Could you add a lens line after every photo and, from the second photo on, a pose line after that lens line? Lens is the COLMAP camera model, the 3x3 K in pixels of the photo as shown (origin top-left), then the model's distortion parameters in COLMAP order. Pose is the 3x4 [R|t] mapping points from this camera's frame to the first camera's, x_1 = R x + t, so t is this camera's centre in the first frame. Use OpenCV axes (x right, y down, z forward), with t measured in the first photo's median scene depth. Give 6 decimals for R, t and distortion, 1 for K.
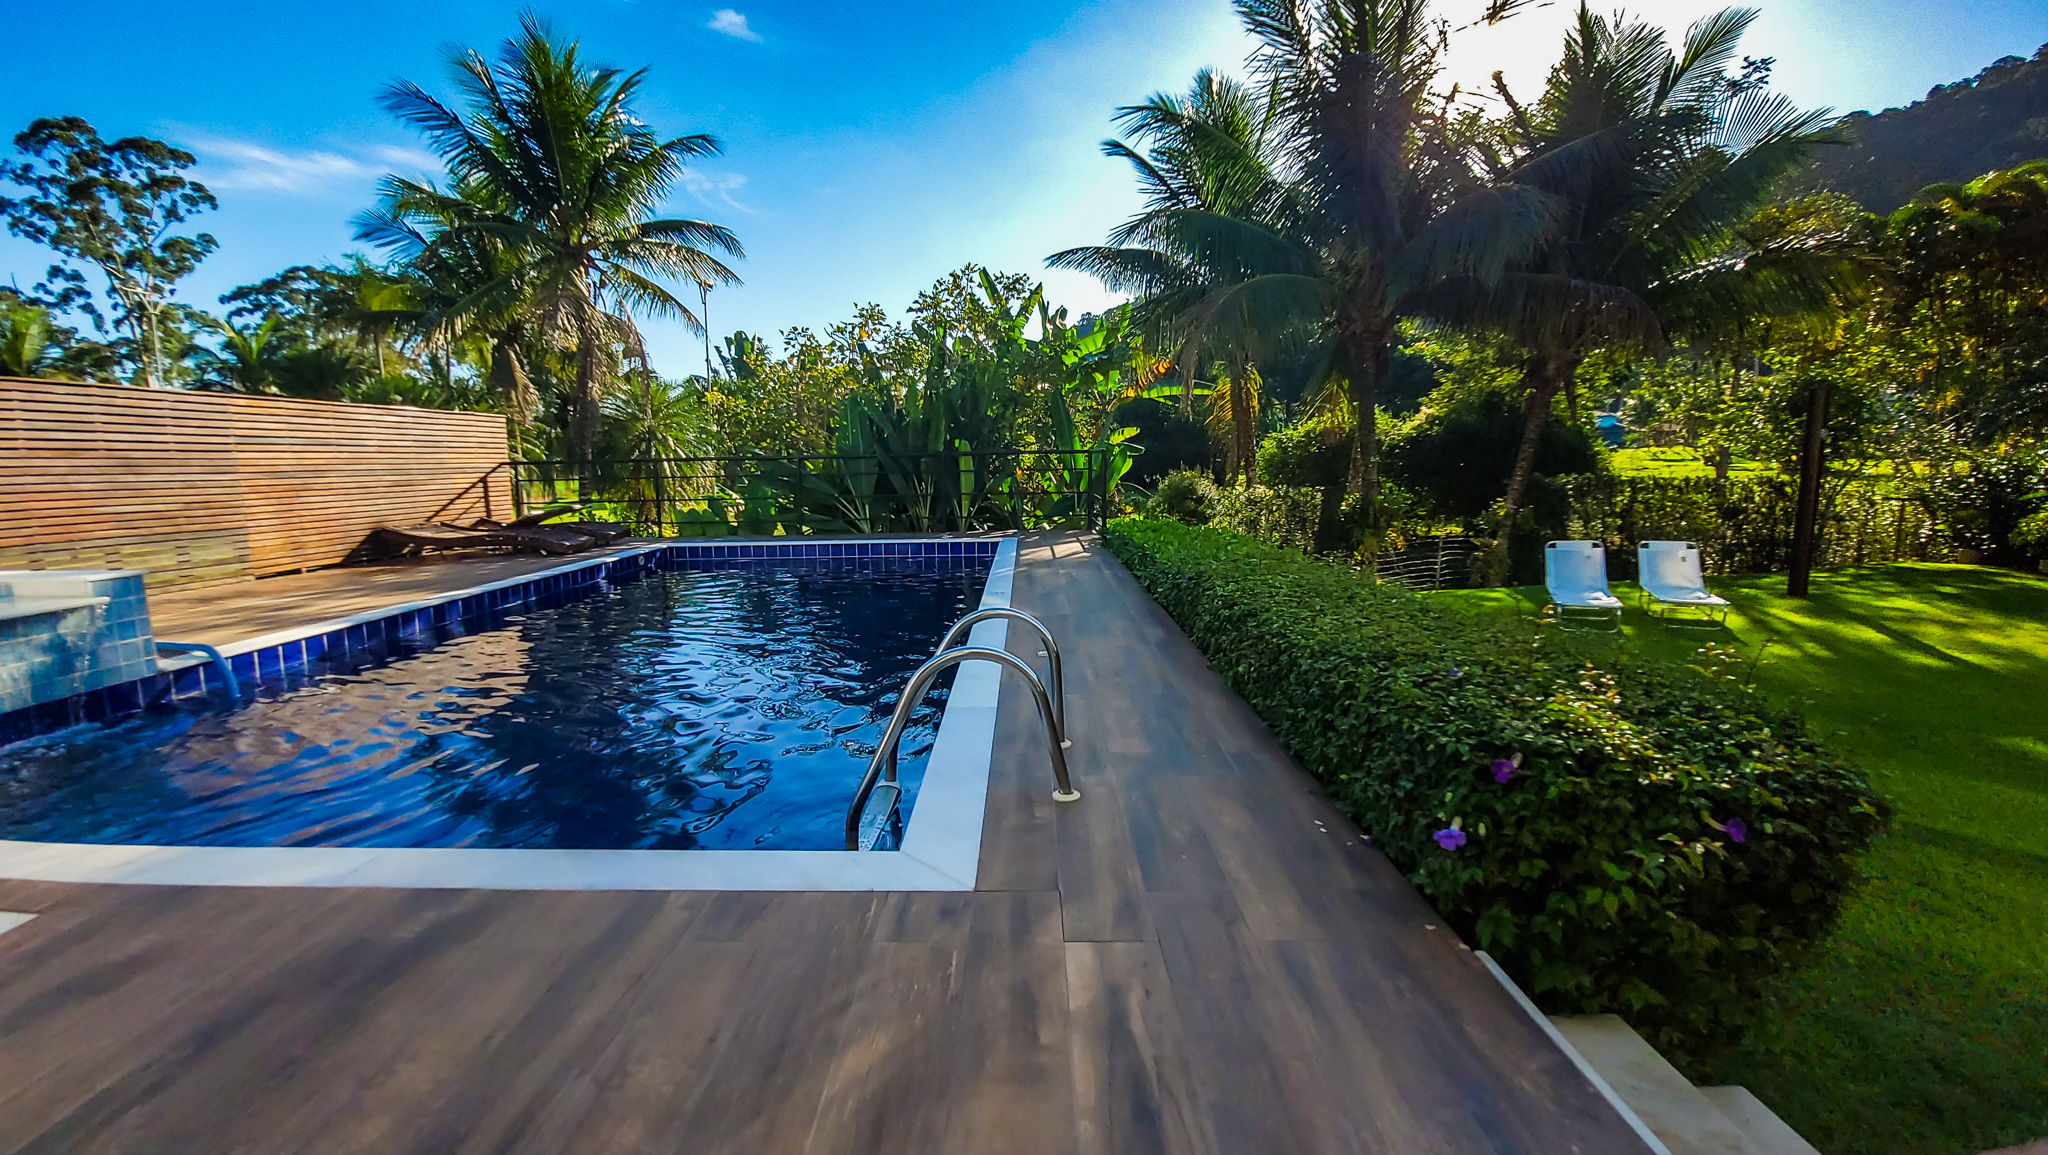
lens RADIAL K [[832.9, 0, 1024.0], [0, 832.9, 577.5], [0, 0, 1]] dist [-0.036148, 0.005246]
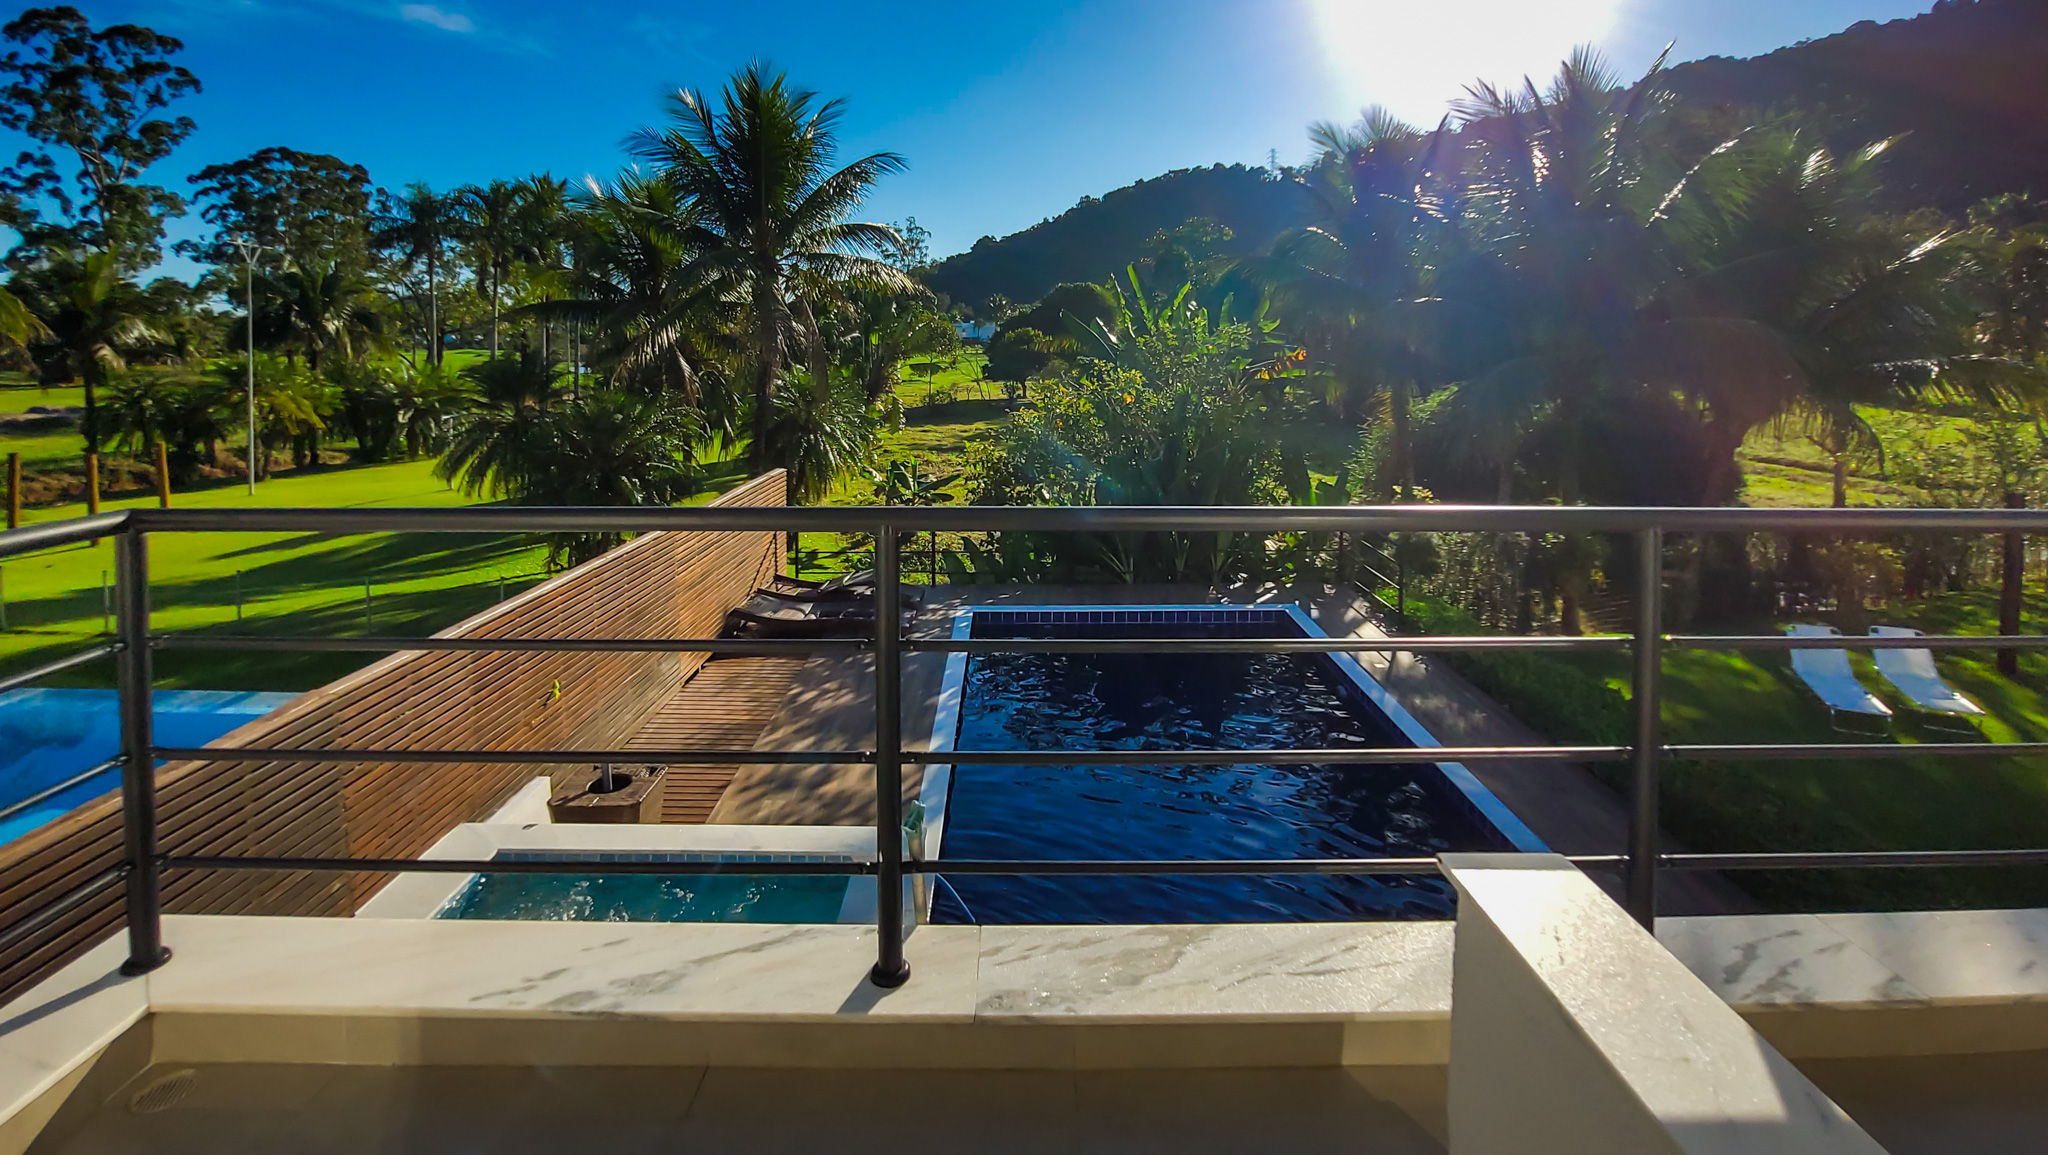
lens RADIAL K [[867.1, 0, 1022.7], [0, 867.1, 439.5], [0, 0, 1]] dist [-0.014823, 0.000329]
pose [[0.999986, 0.004055, 0.003471, -0.219969], [-0.003936, 0.999427, -0.033629, -0.134305], [-0.003605, 0.033614, 0.999428, -0.084159]]
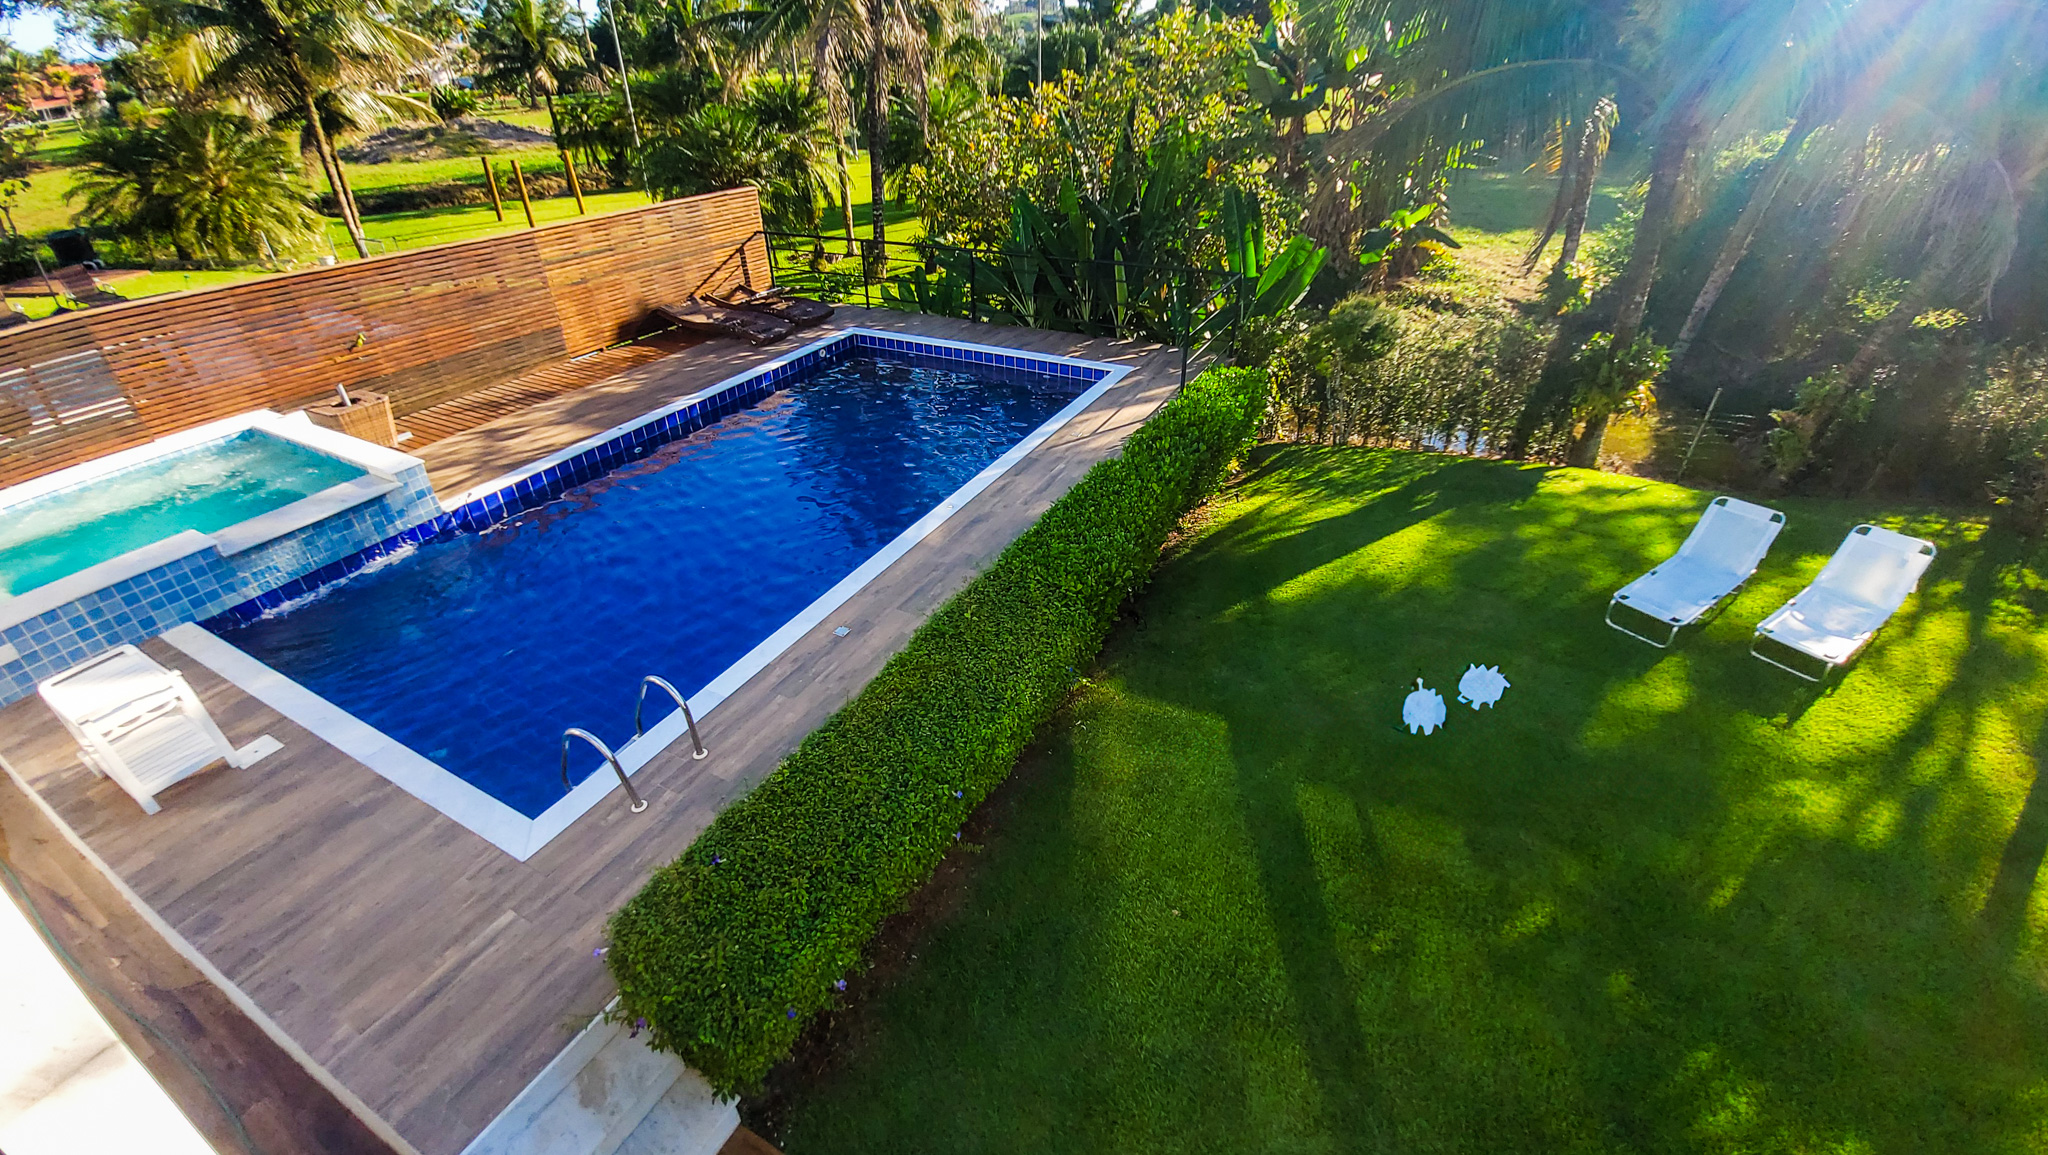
lens RADIAL K [[832.9, 0, 1024.0], [0, 832.9, 577.5], [0, 0, 1]] dist [-0.036148, 0.005246]
pose [[0.883097, 0.257010, -0.392538, 0.205451], [-0.062187, 0.893361, 0.445016, -0.160538], [0.465052, -0.368581, 0.804907, 0.013341]]
